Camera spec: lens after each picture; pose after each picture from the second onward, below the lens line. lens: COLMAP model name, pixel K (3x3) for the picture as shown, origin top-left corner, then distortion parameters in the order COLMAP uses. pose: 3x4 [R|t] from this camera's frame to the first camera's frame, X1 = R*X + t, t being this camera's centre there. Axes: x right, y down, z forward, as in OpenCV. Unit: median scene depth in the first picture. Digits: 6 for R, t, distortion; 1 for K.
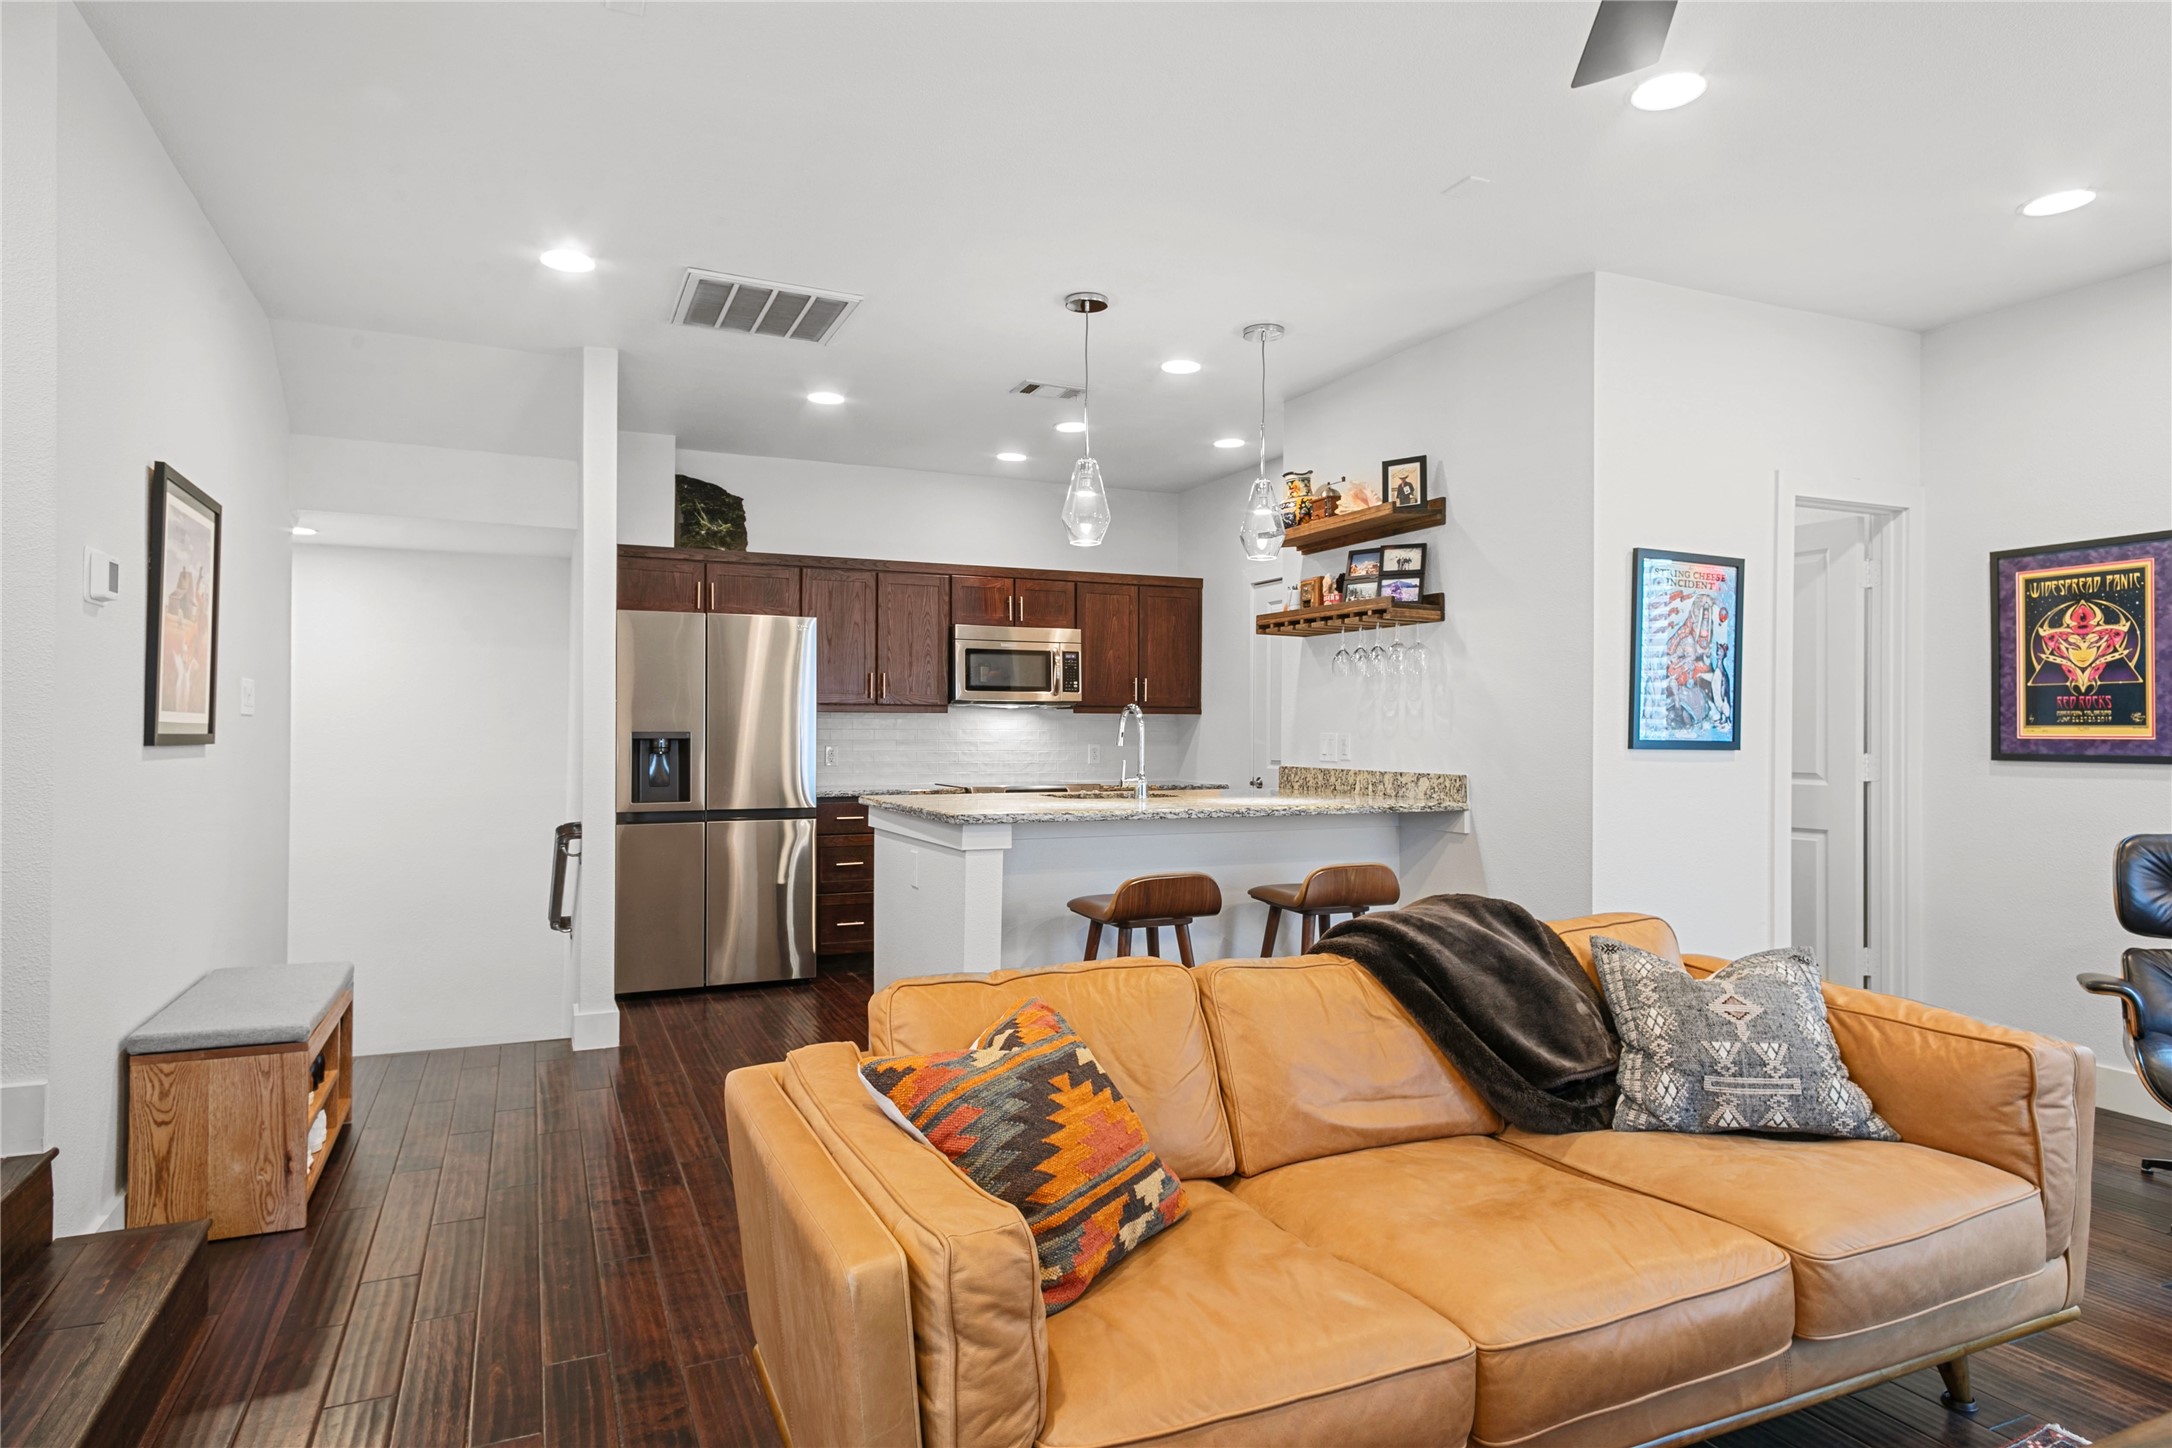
lens RADIAL K [[1222.8, 0, 1081.4], [0, 1222.8, 726.3], [0, 0, 1]] dist [0.014572, -0.002997]
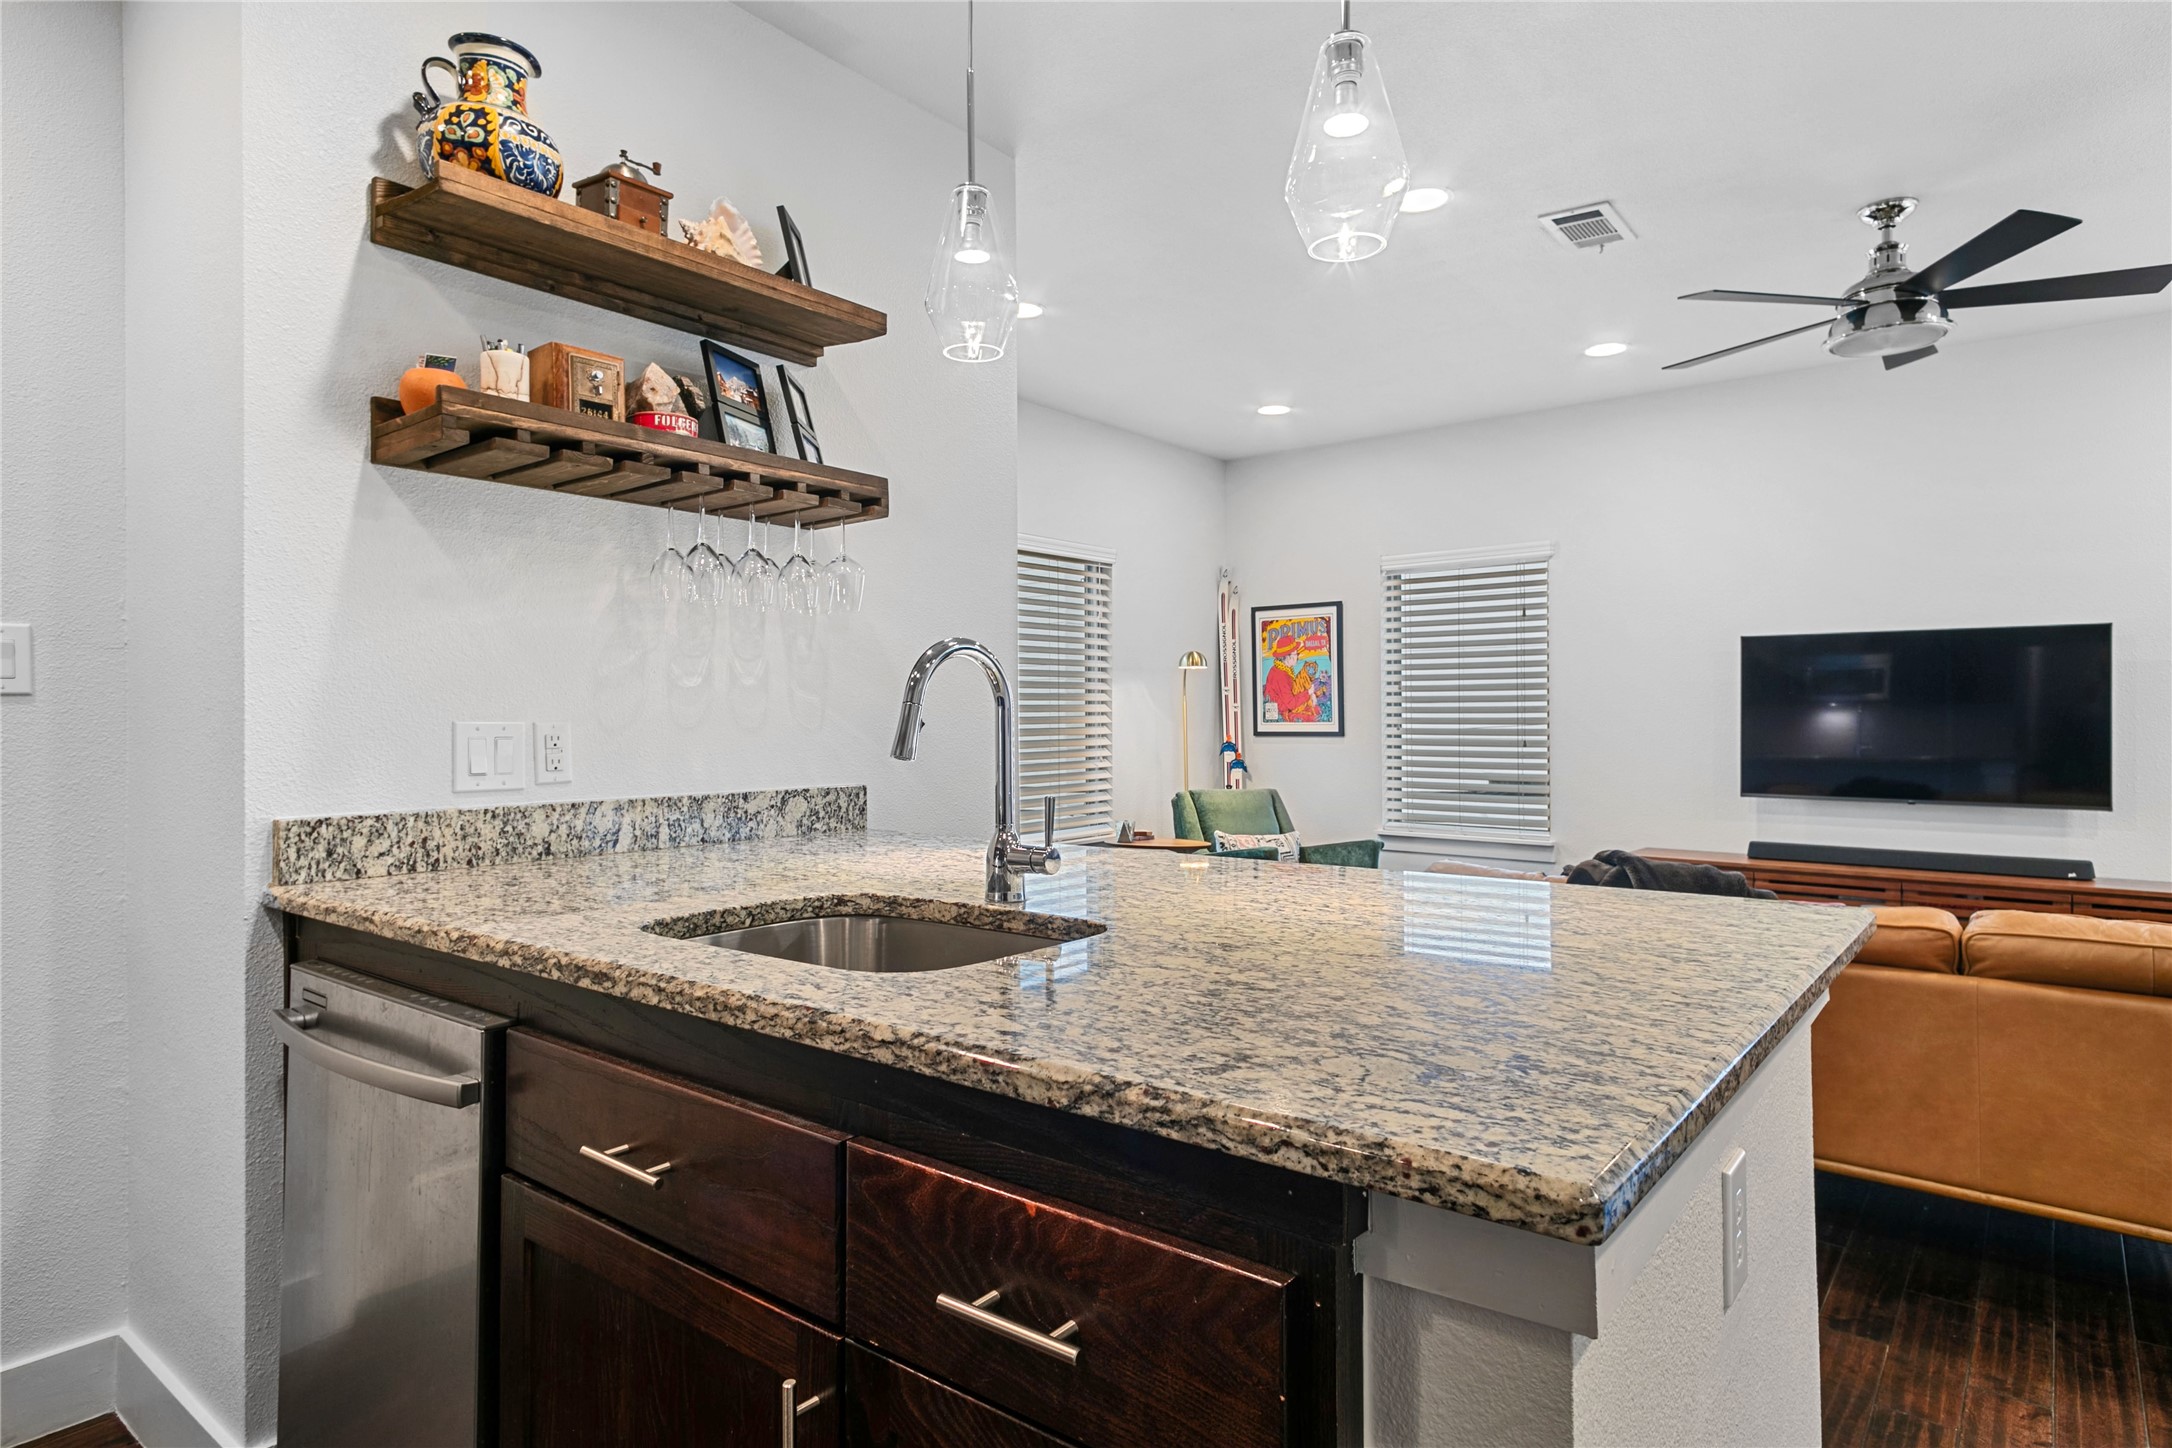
lens RADIAL K [[1222.8, 0, 1073.8], [0, 1222.8, 713.6], [0, 0, 1]] dist [0.014572, -0.002997]
pose [[-0.457887, 0.002746, 0.889006, -0.270551], [0.001060, 0.999996, -0.002542, 0.004433], [-0.889010, -0.000221, -0.457888, 1.081913]]
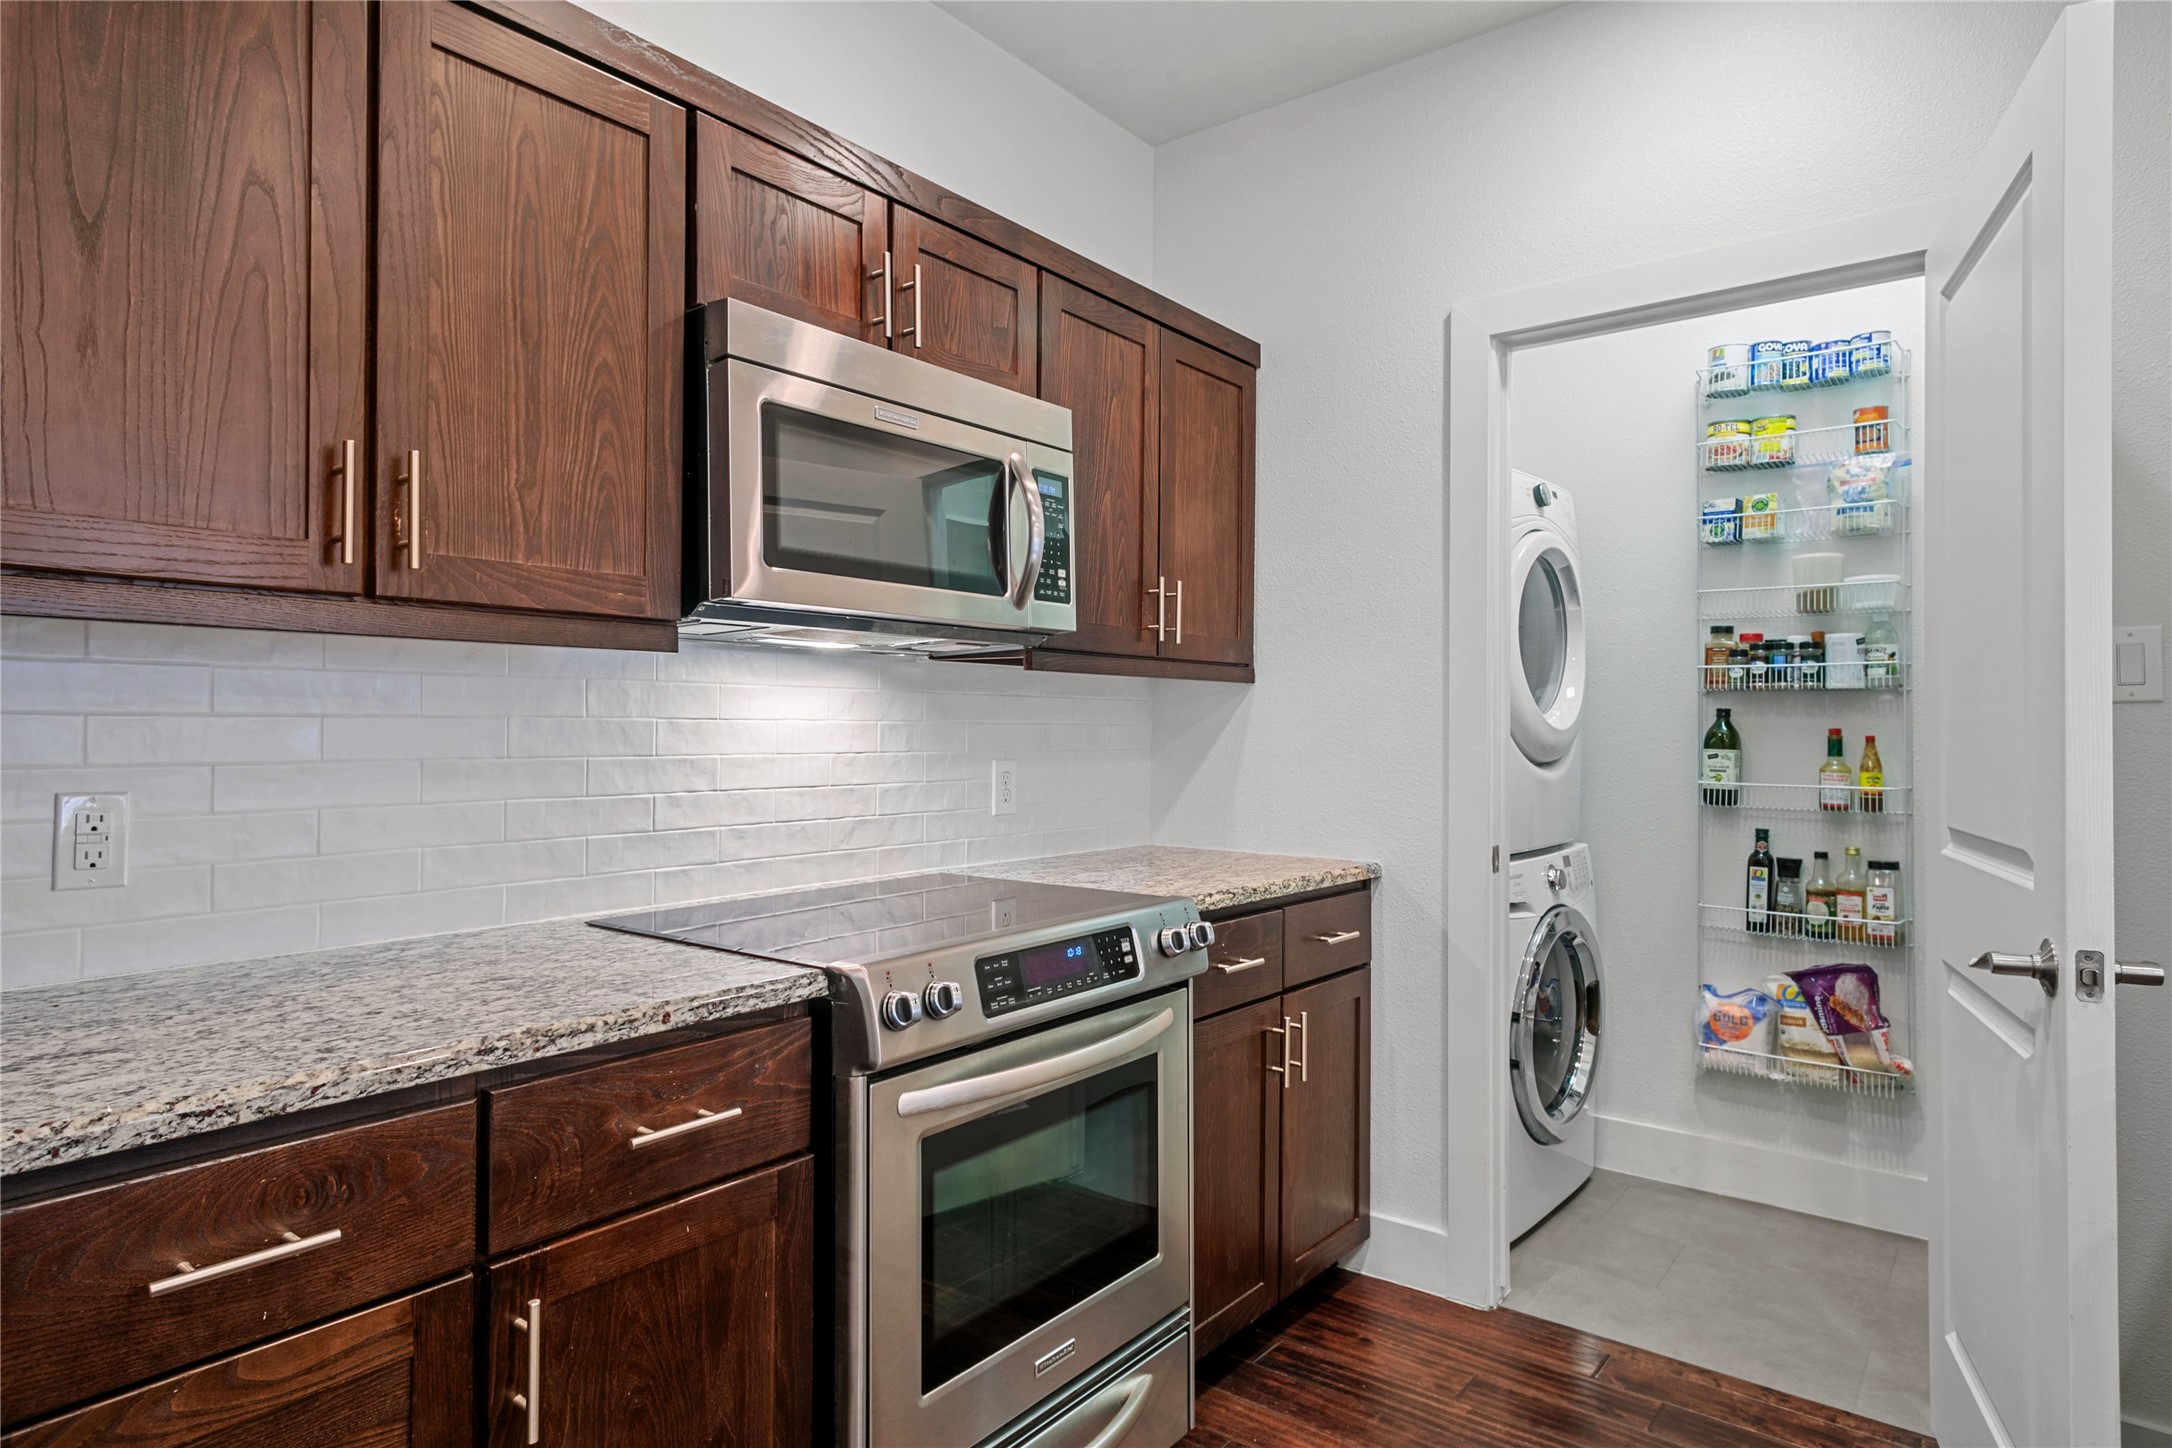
lens RADIAL K [[1222.8, 0, 1074.5], [0, 1222.8, 717.6], [0, 0, 1]] dist [0.014572, -0.002997]
pose [[0.886378, 0.004563, 0.462939, -0.212870], [-0.004538, 0.999989, -0.001167, 0.003341], [-0.462939, -0.001066, 0.886389, 1.021661]]
